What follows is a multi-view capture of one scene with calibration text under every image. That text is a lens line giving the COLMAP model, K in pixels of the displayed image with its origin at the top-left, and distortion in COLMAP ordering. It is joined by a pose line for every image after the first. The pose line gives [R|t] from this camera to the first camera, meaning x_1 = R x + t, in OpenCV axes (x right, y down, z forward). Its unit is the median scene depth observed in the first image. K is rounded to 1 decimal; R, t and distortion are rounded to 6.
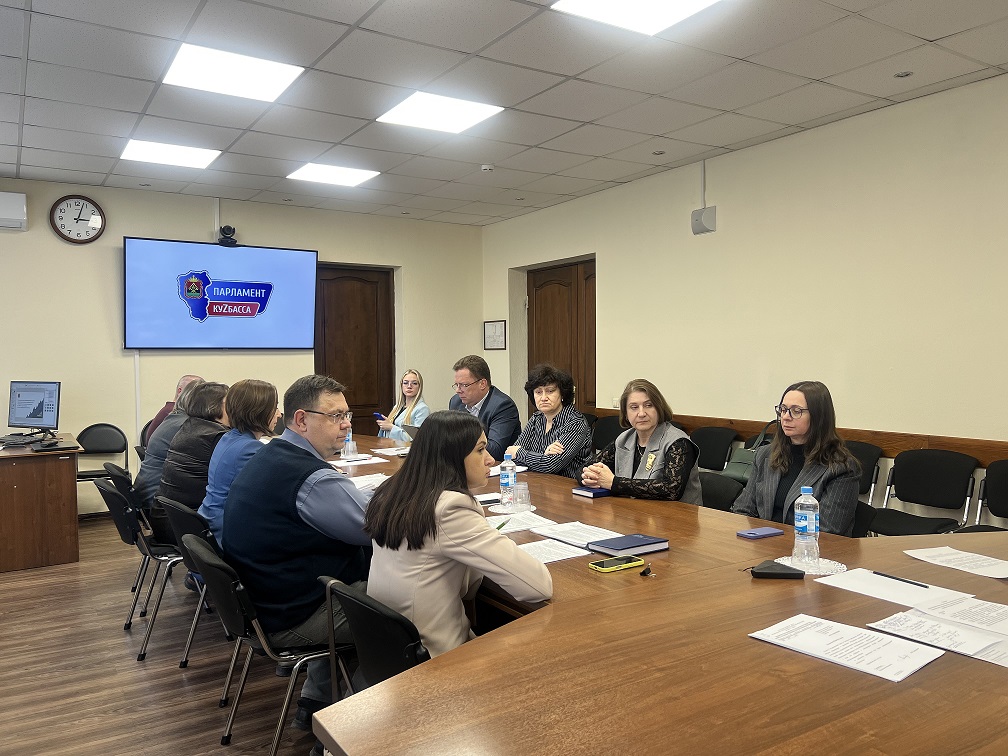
lens RADIAL K [[748.9, 0, 501.0], [0, 748.9, 381.7], [0, 0, 1]] dist [0.051746, -0.050121]
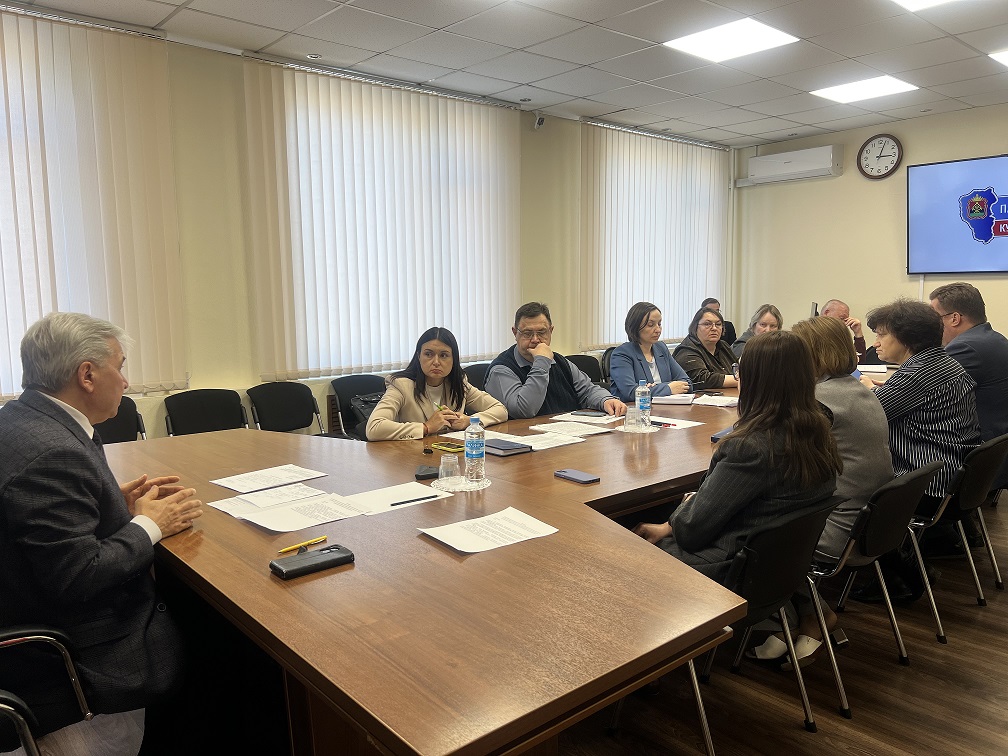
lens RADIAL K [[748.9, 0, 508.4], [0, 748.9, 378.8], [0, 0, 1]] dist [0.051746, -0.050121]
pose [[0.169200, 0.125947, -0.977501, 0.450094], [-0.024712, 0.992032, 0.123542, -0.015176], [0.985272, 0.003253, 0.170964, 0.266864]]
